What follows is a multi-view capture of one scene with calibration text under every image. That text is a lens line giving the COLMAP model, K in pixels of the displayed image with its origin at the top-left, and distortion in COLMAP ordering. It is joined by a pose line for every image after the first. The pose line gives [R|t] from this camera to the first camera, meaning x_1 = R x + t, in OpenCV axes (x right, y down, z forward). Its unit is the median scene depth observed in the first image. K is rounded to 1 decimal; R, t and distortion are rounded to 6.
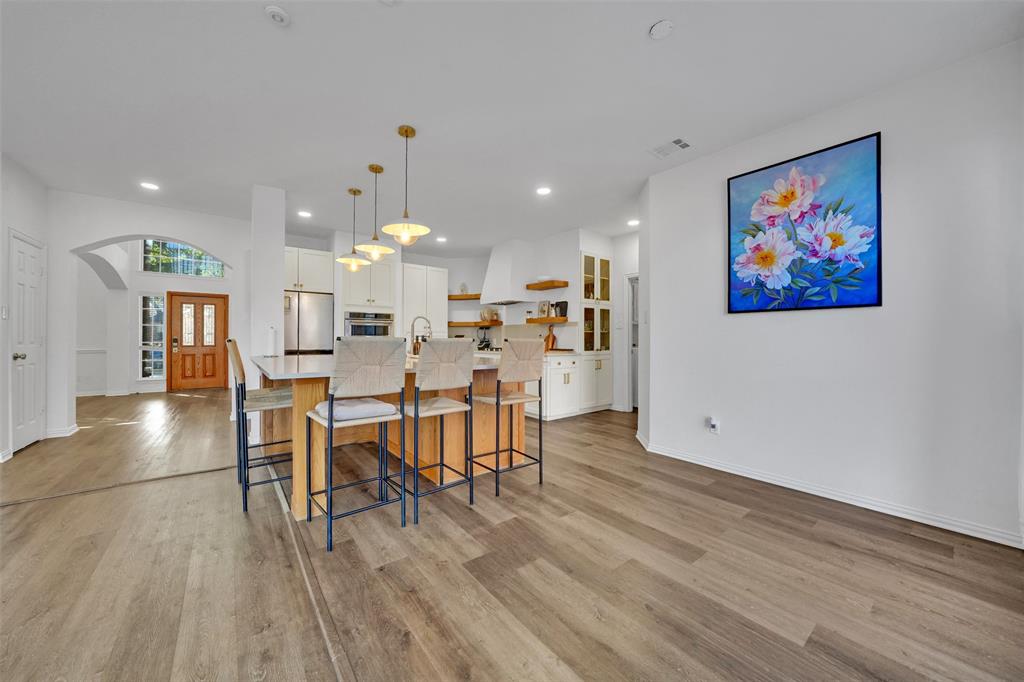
lens RADIAL K [[343.0, 0, 501.8], [0, 343.0, 338.2], [0, 0, 1]] dist [-0.000957, 0.000058]
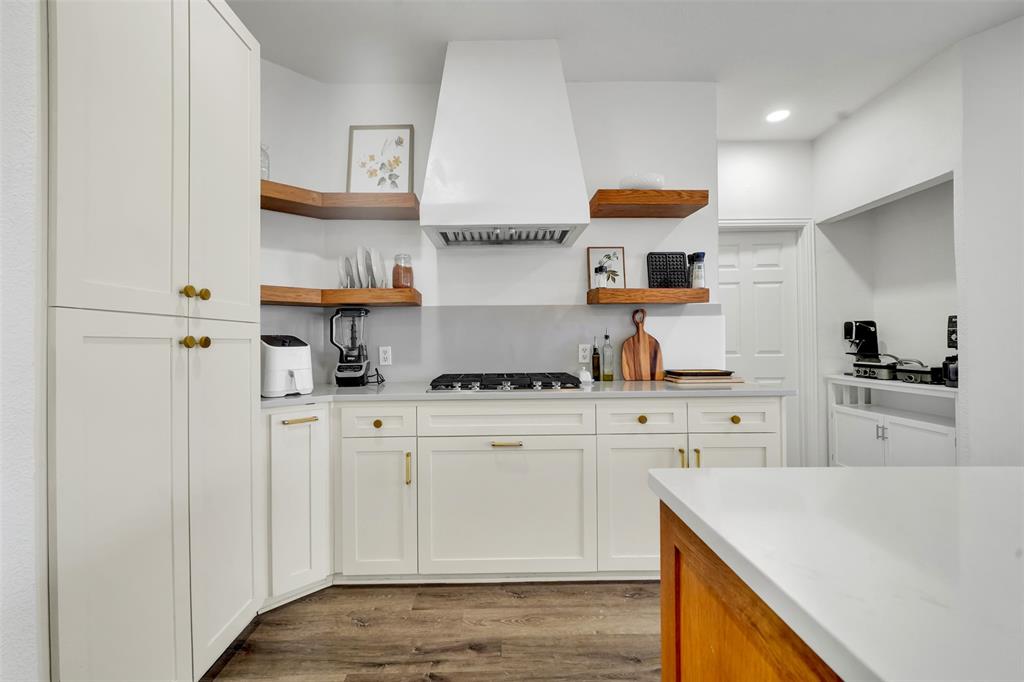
lens RADIAL K [[433.0, 0, 501.9], [0, 433.0, 345.2], [0, 0, 1]] dist [0.015375, 0.000276]
pose [[0.610954, -0.015144, 0.791522, -0.328862], [0.006715, 0.999880, 0.013947, -0.006323], [-0.791638, -0.003206, 0.610982, 0.796742]]
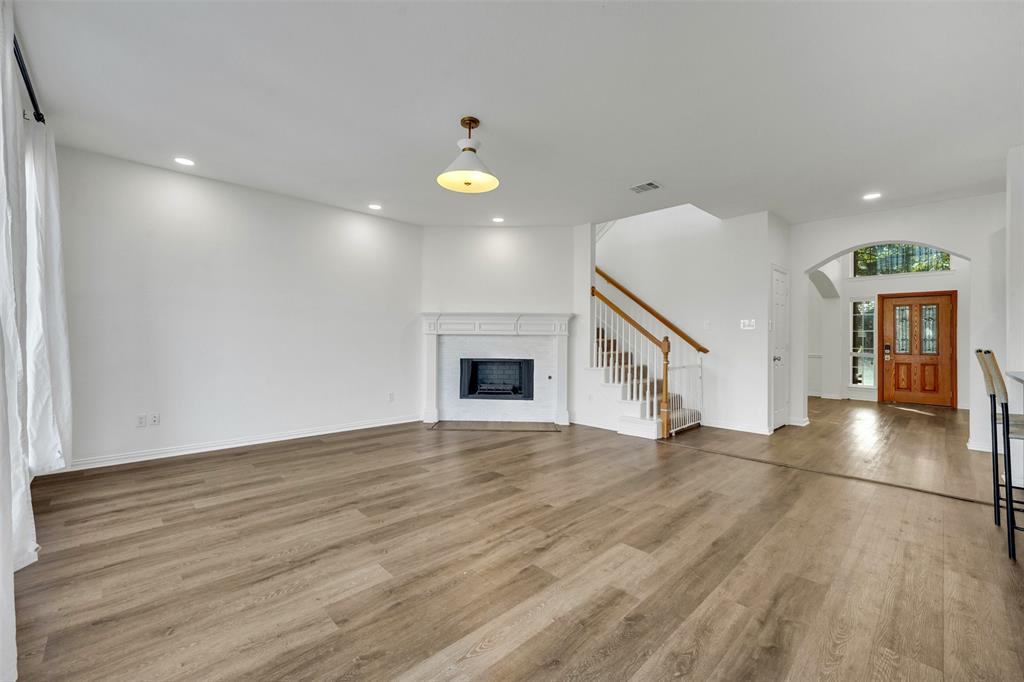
lens RADIAL K [[419.7, 0, 485.2], [0, 419.7, 339.9], [0, 0, 1]] dist [0.007002, 0.000607]
pose [[0.086764, -0.000389, -0.996229, 0.106053], [-0.002736, 0.999996, -0.000629, -0.012675], [0.996225, 0.002781, 0.086763, -0.226995]]
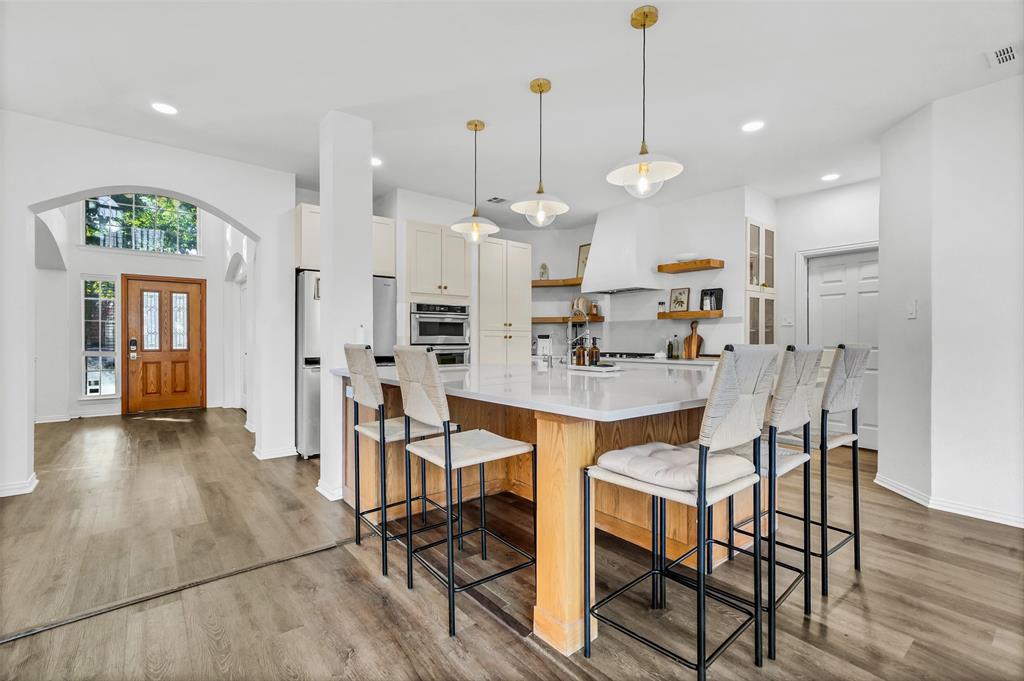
lens RADIAL K [[433.0, 0, 506.9], [0, 433.0, 339.5], [0, 0, 1]] dist [0.015375, 0.000276]
pose [[0.999708, -0.001248, 0.024121, -0.263824], [0.001135, 0.999988, 0.004711, -0.004872], [-0.024127, -0.004683, 0.999698, 0.092702]]
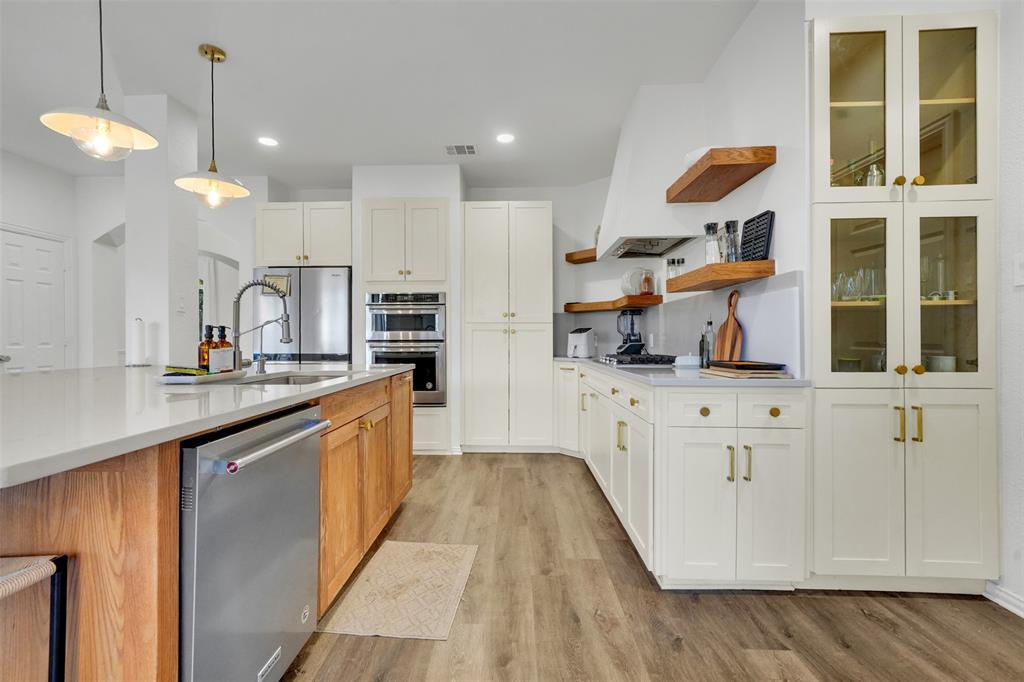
lens RADIAL K [[441.3, 0, 515.4], [0, 441.3, 340.7], [0, 0, 1]] dist [-0.001788, 0.000188]
pose [[0.787599, -0.002535, -0.616182, 0.235550], [0.007158, 0.999962, 0.005036, 0.006714], [0.616146, -0.008376, 0.787587, 0.501324]]
